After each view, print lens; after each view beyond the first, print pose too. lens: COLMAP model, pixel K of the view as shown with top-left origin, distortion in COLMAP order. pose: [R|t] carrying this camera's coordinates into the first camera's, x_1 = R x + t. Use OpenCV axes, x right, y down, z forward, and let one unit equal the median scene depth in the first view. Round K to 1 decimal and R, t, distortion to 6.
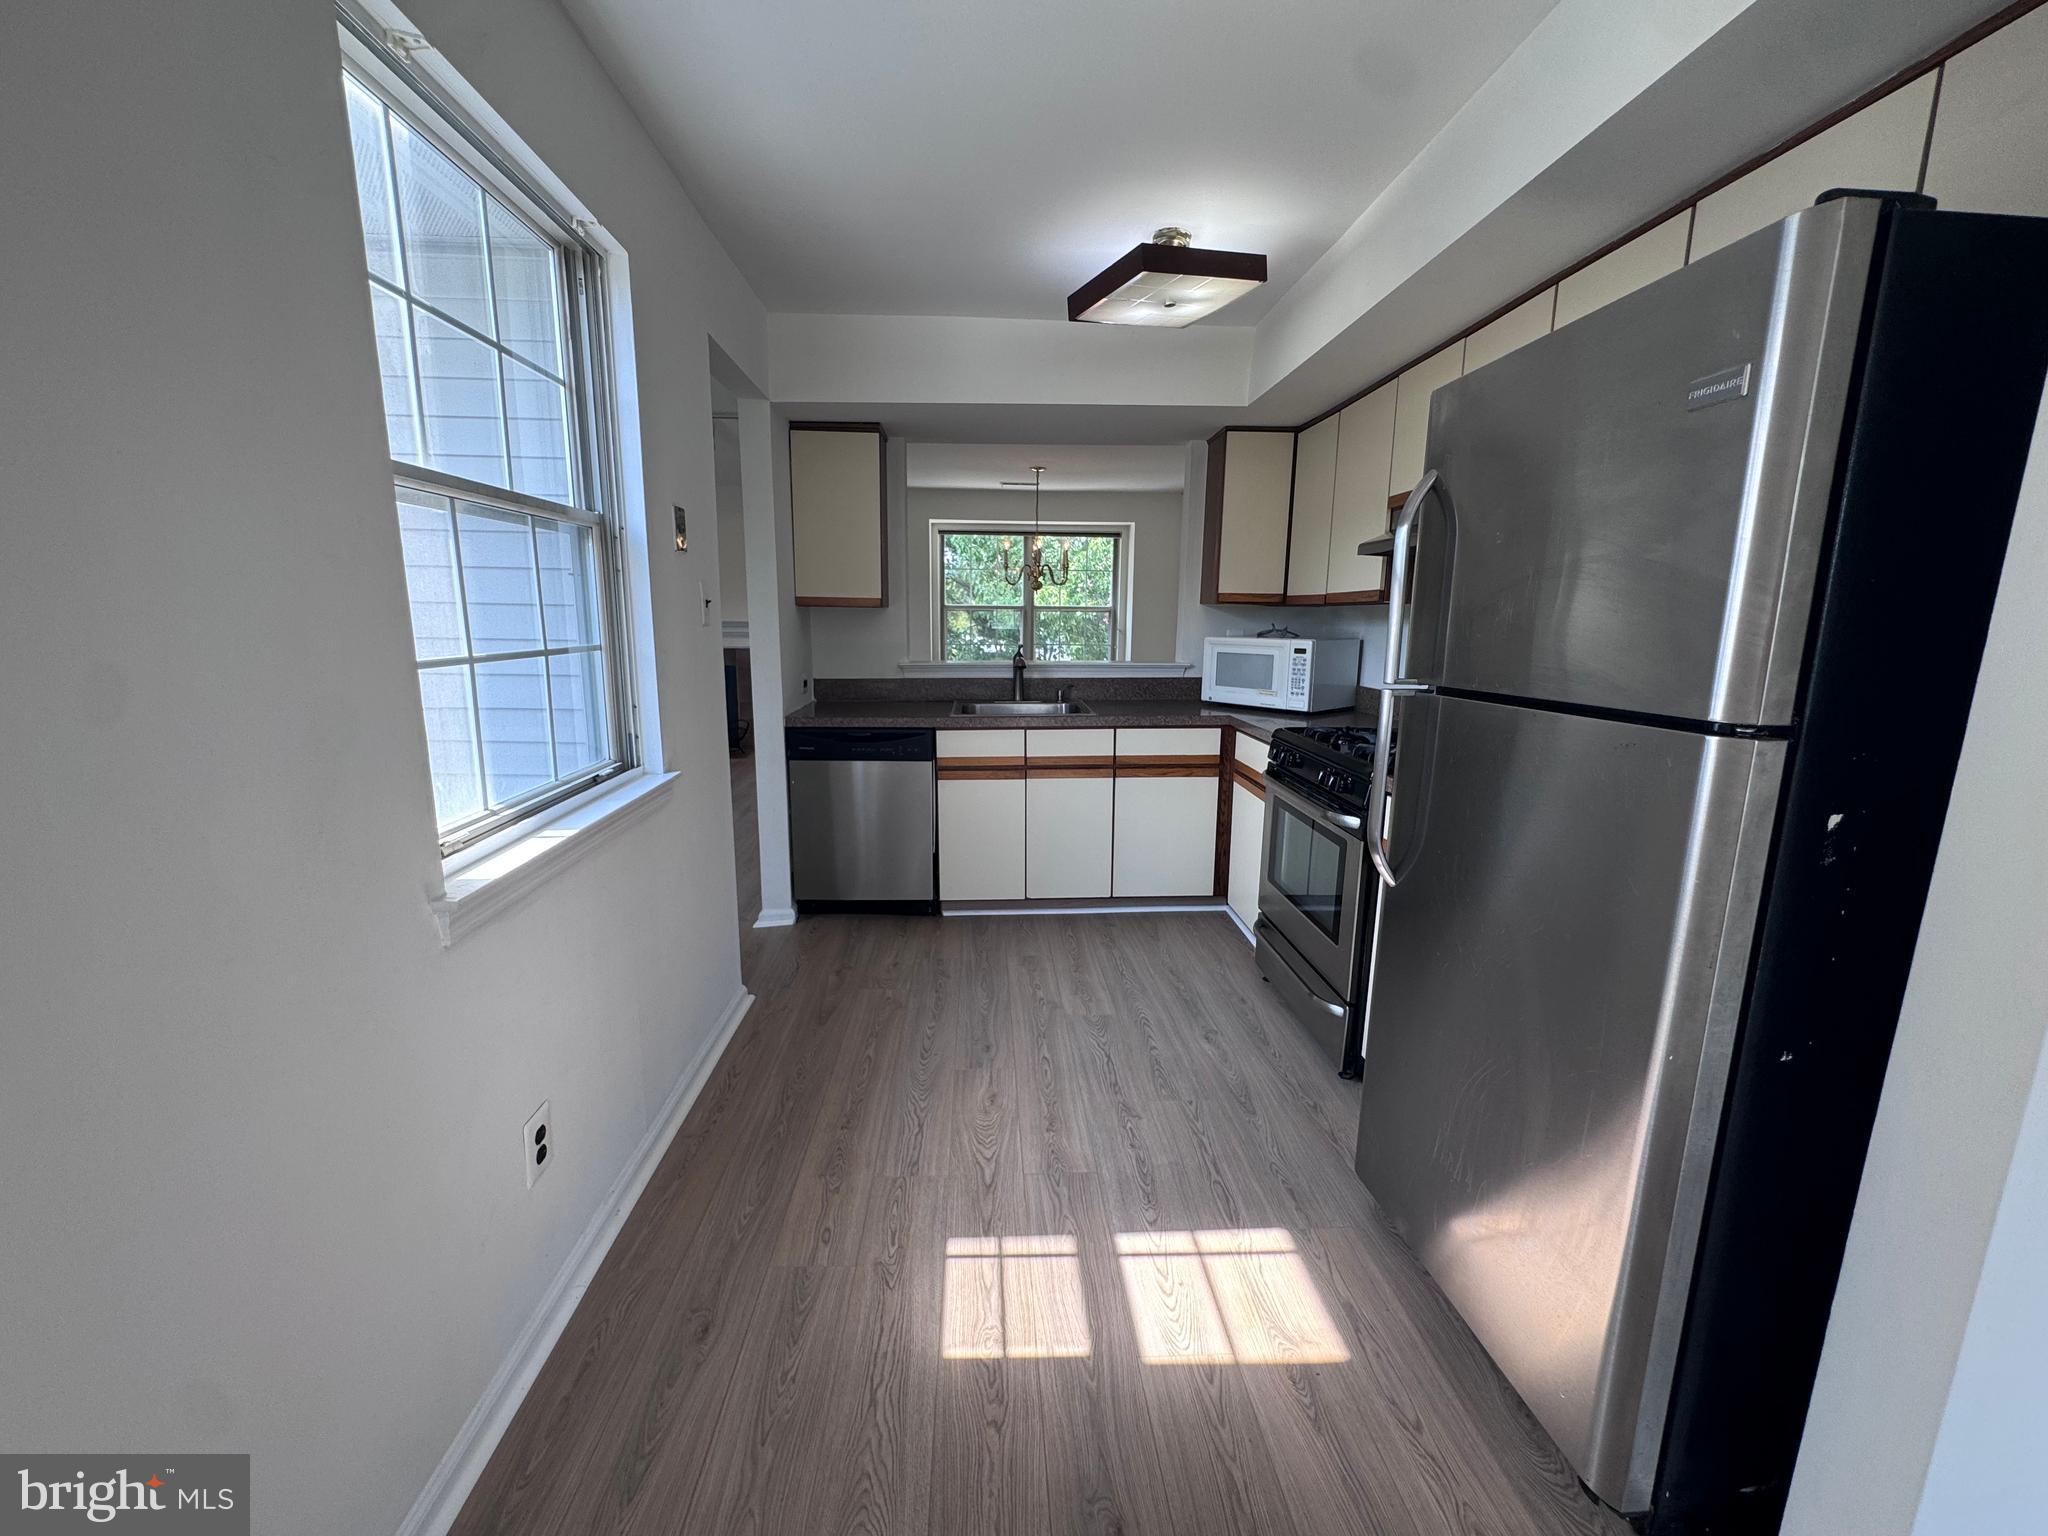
lens RADIAL K [[813.7, 0, 1026.2], [0, 813.7, 772.0], [0, 0, 1]] dist [-0.003926, -0.000095]
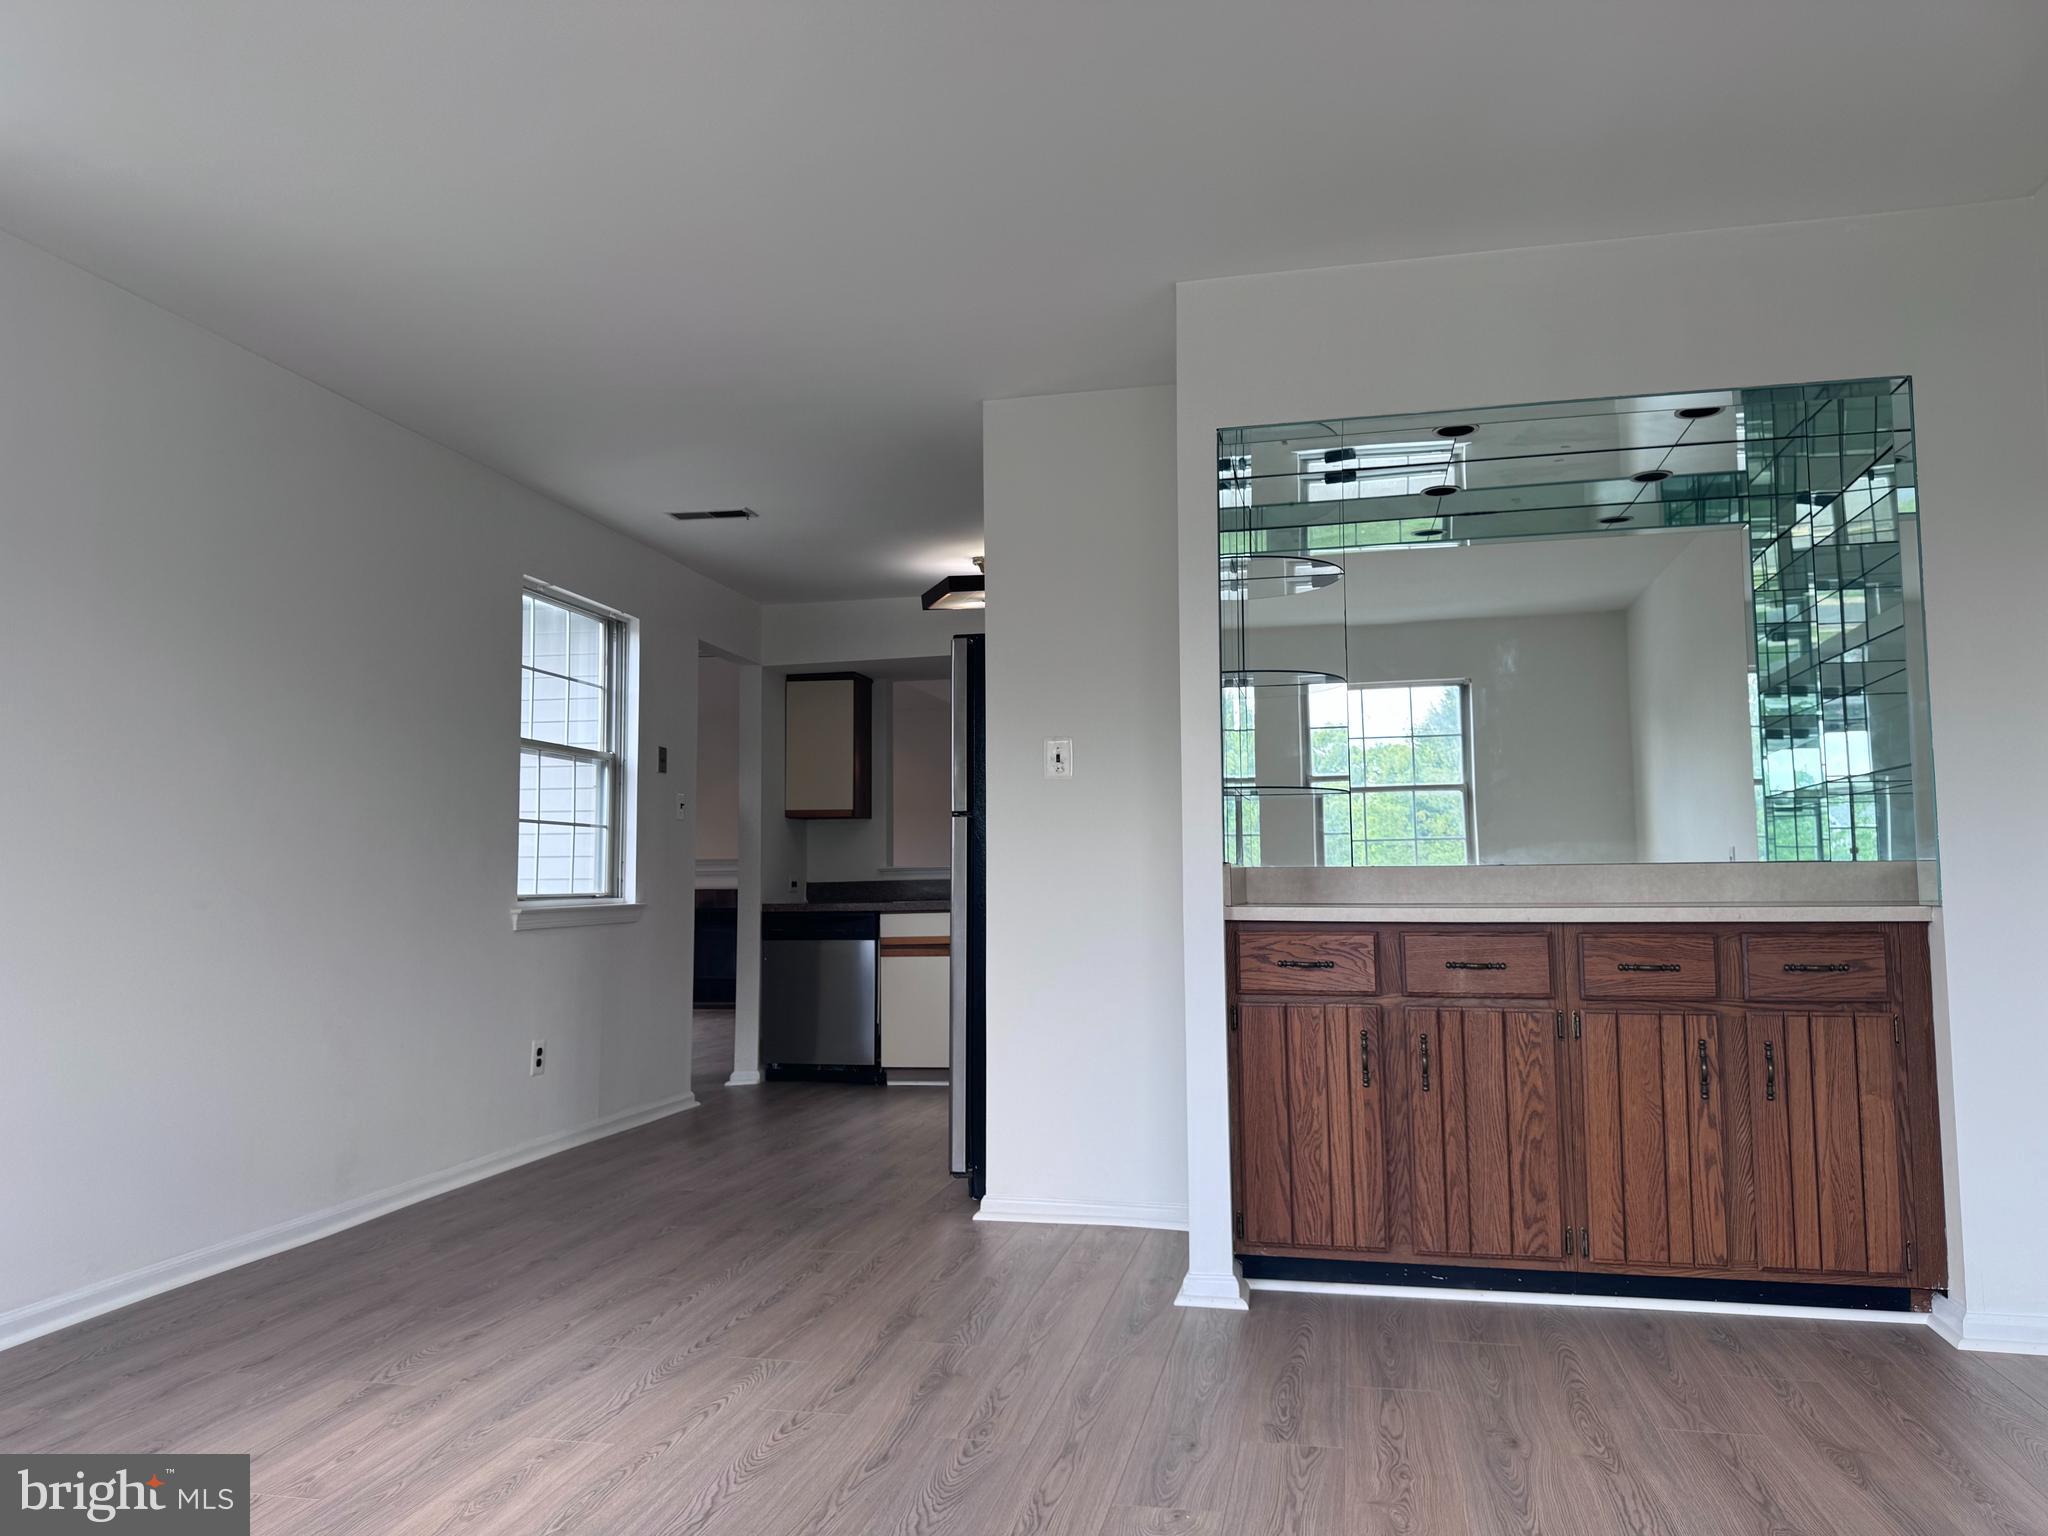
lens RADIAL K [[1490.9, 0, 1007.5], [0, 1490.9, 762.5], [0, 0, 1]] dist [0.040157, 0.000317]
pose [[0.952085, -0.050096, -0.301703, 0.818118], [-0.035388, 0.961821, -0.271380, 0.356942], [0.303779, 0.269054, 0.913963, -1.101416]]
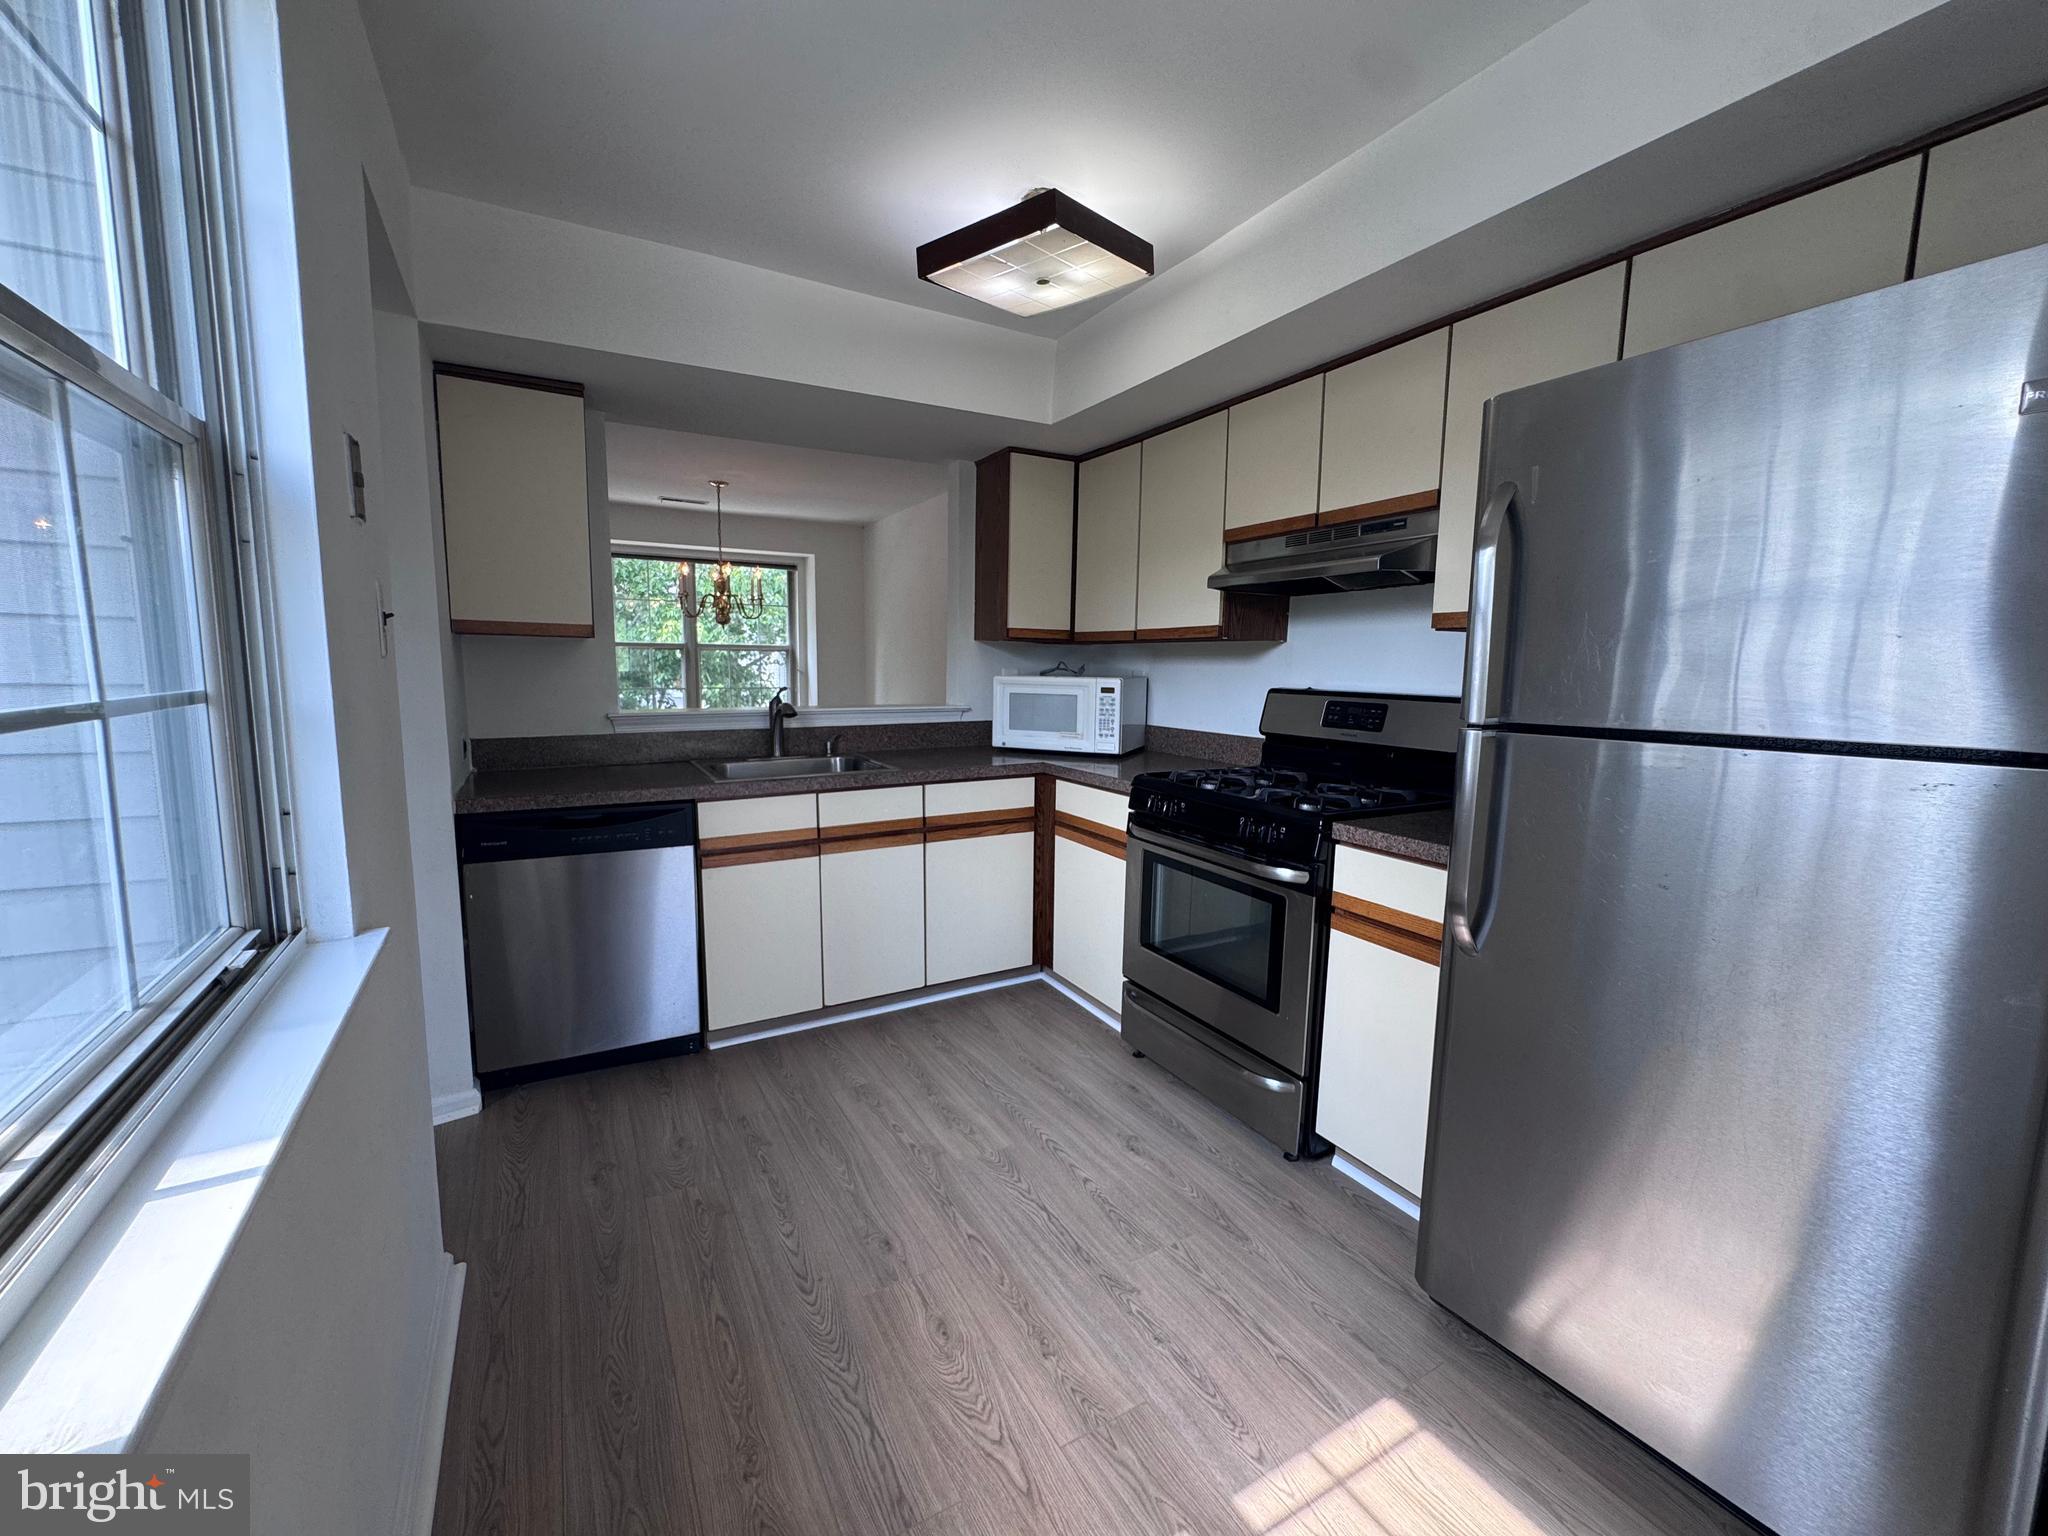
lens RADIAL K [[813.7, 0, 1018.5], [0, 813.7, 772.6], [0, 0, 1]] dist [-0.003926, -0.000095]
pose [[0.895503, -0.057226, 0.441360, -0.193036], [0.079533, 0.996312, -0.032190, -0.035102], [-0.437890, 0.063929, 0.896753, 0.229331]]
